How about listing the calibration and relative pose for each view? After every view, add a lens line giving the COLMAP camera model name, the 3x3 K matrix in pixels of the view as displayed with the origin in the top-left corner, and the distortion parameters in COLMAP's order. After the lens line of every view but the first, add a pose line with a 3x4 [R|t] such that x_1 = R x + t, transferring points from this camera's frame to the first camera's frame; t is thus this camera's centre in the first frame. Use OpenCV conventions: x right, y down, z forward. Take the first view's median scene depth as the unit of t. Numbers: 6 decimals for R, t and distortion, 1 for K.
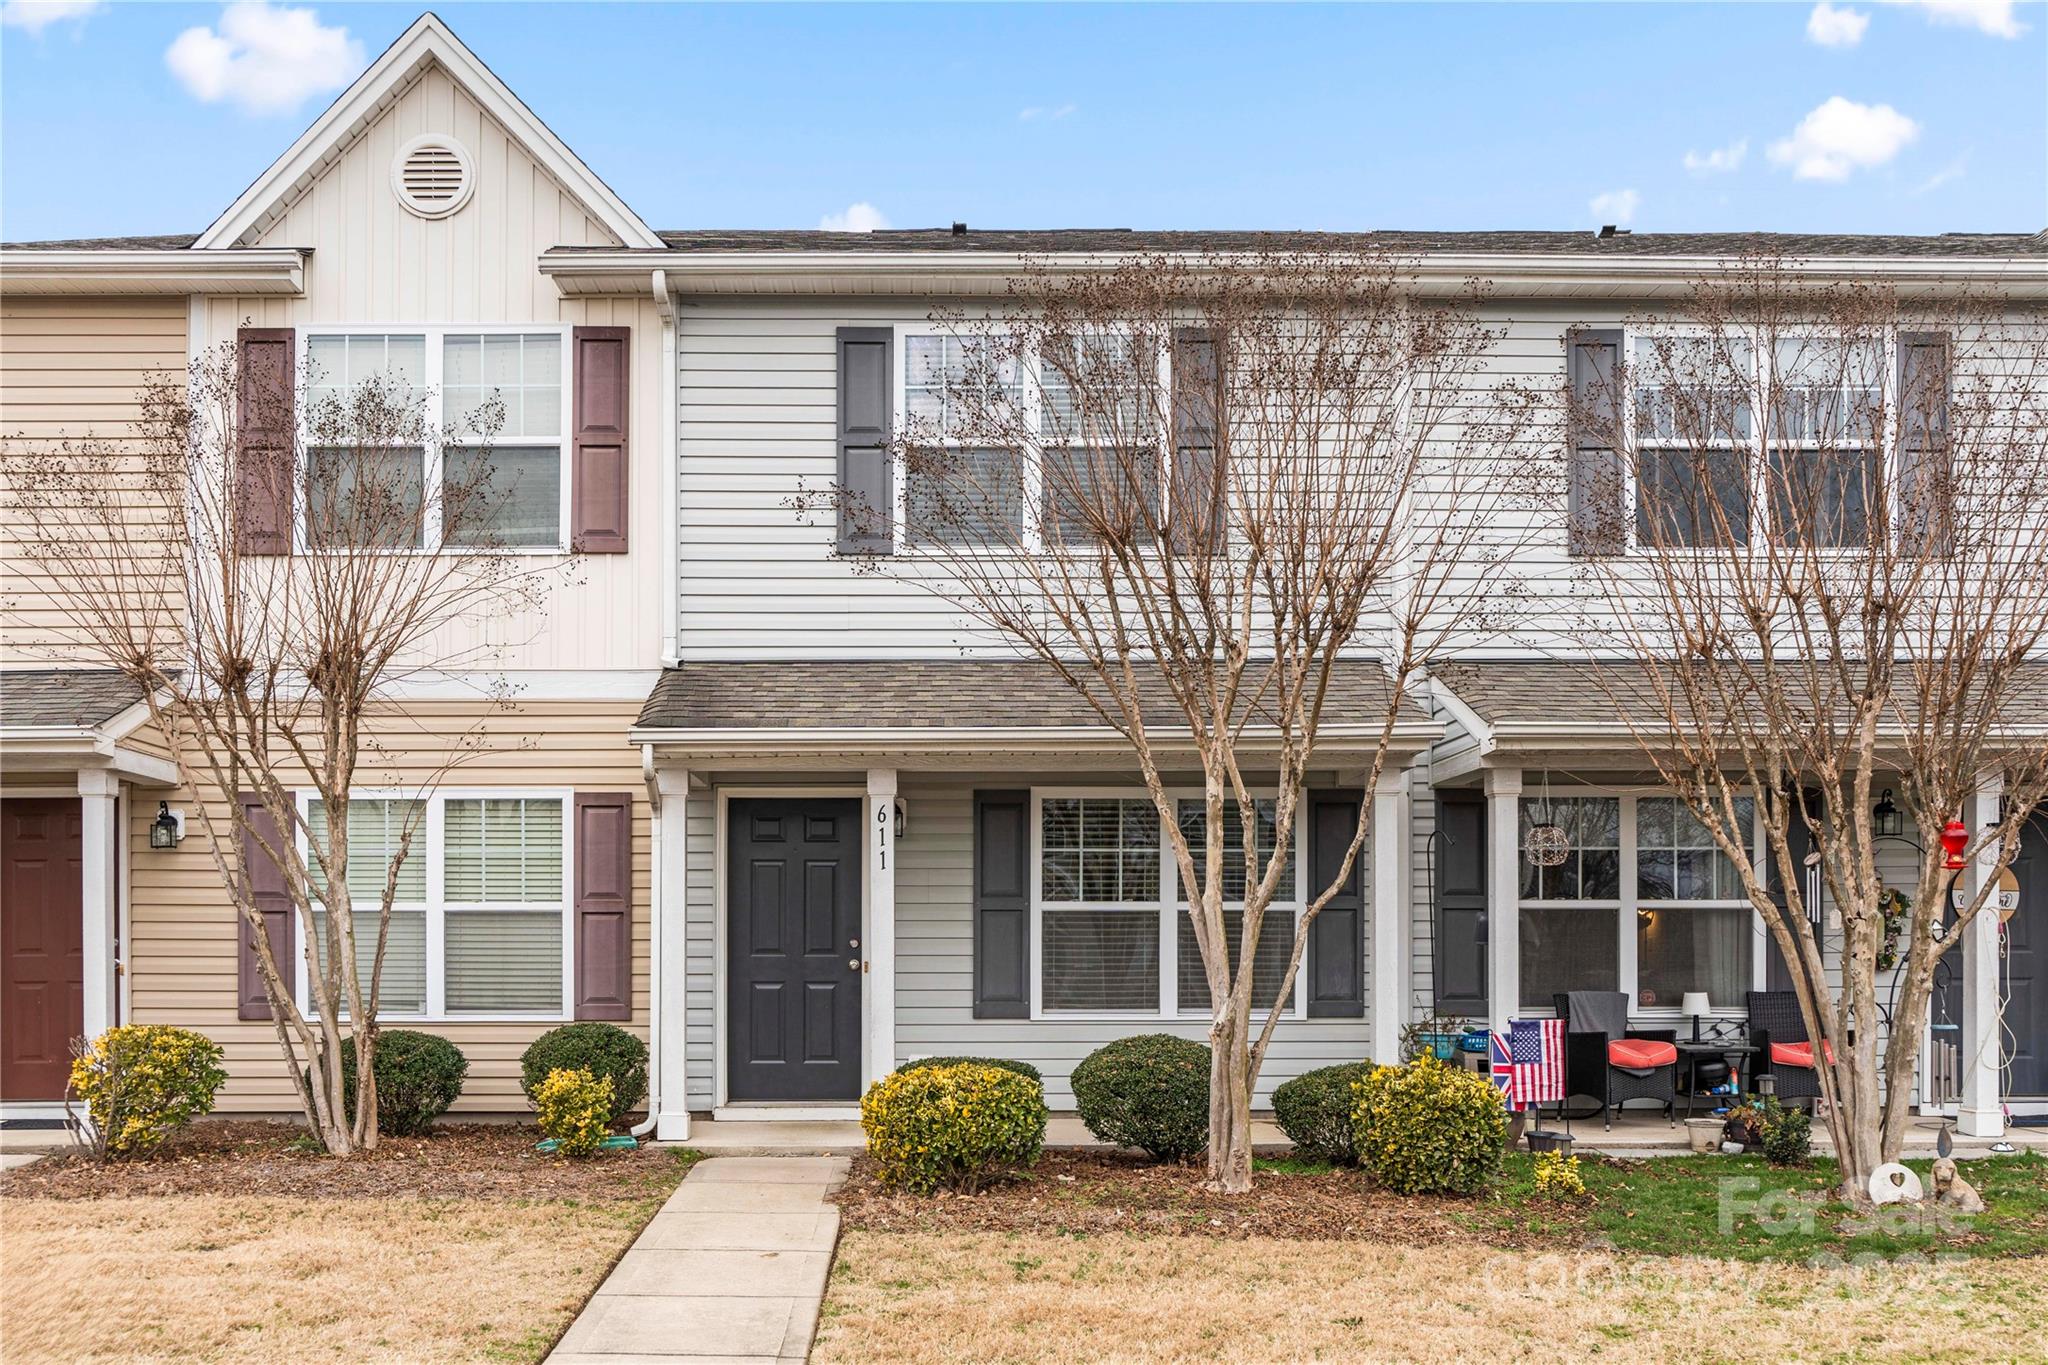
lens RADIAL K [[2191.2, 0, 1024.0], [0, 2191.2, 682.5], [0, 0, 1]] dist [-0.012556, -0.003982]
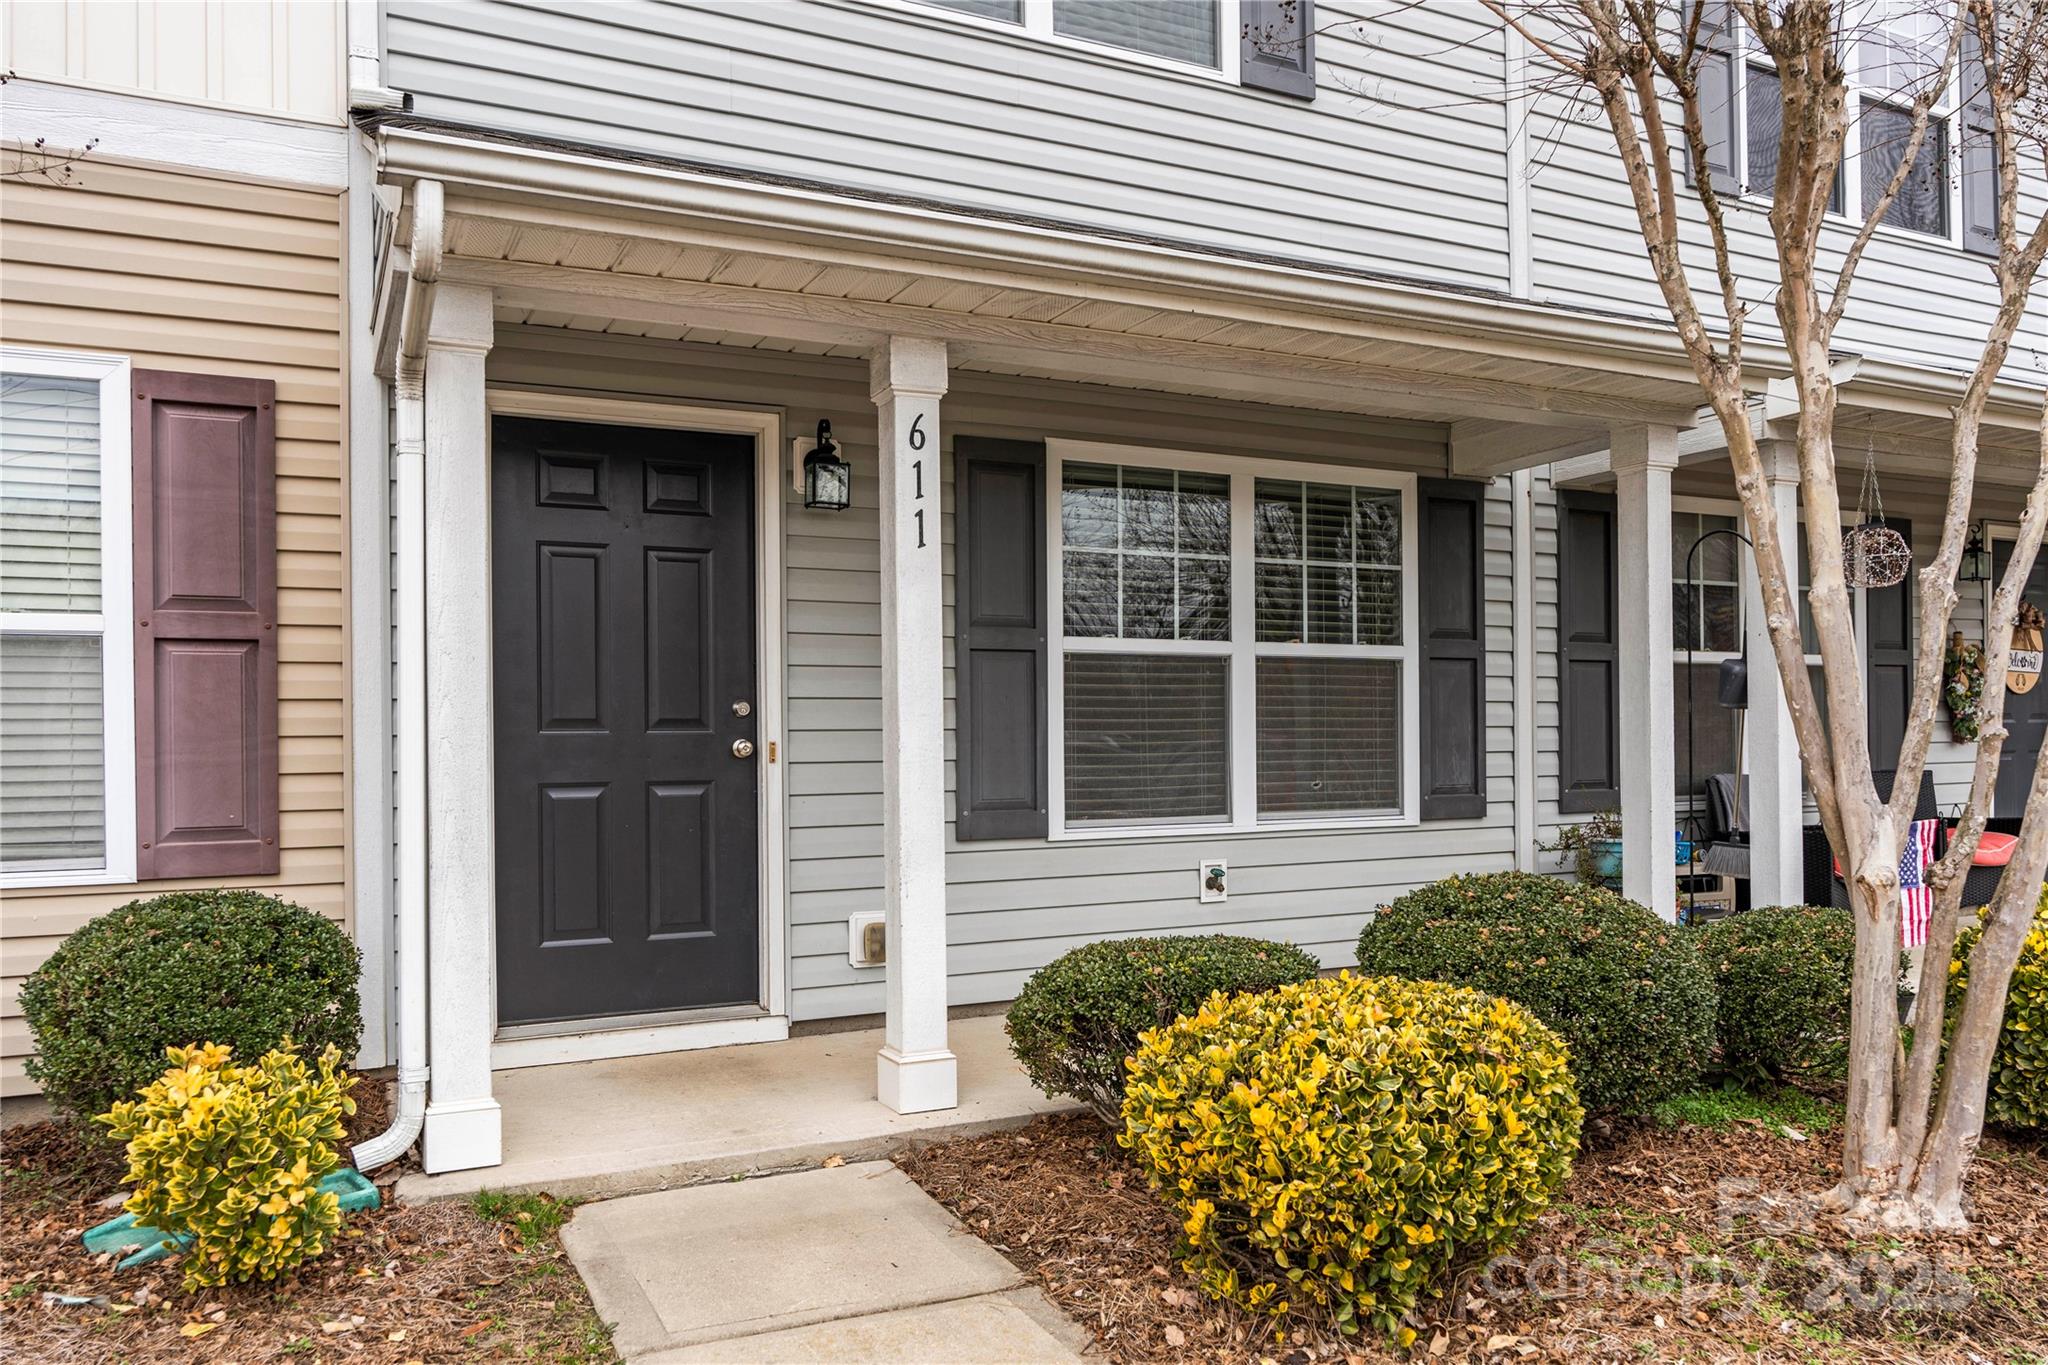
lens RADIAL K [[1487.9, 0, 1024.0], [0, 1487.9, 682.5], [0, 0, 1]] dist [-0.010117, -0.001268]
pose [[0.900966, 0.008079, 0.433814, -0.172511], [-0.042464, 0.996669, 0.069630, 0.085012], [-0.431807, -0.081156, 0.898308, 0.649272]]
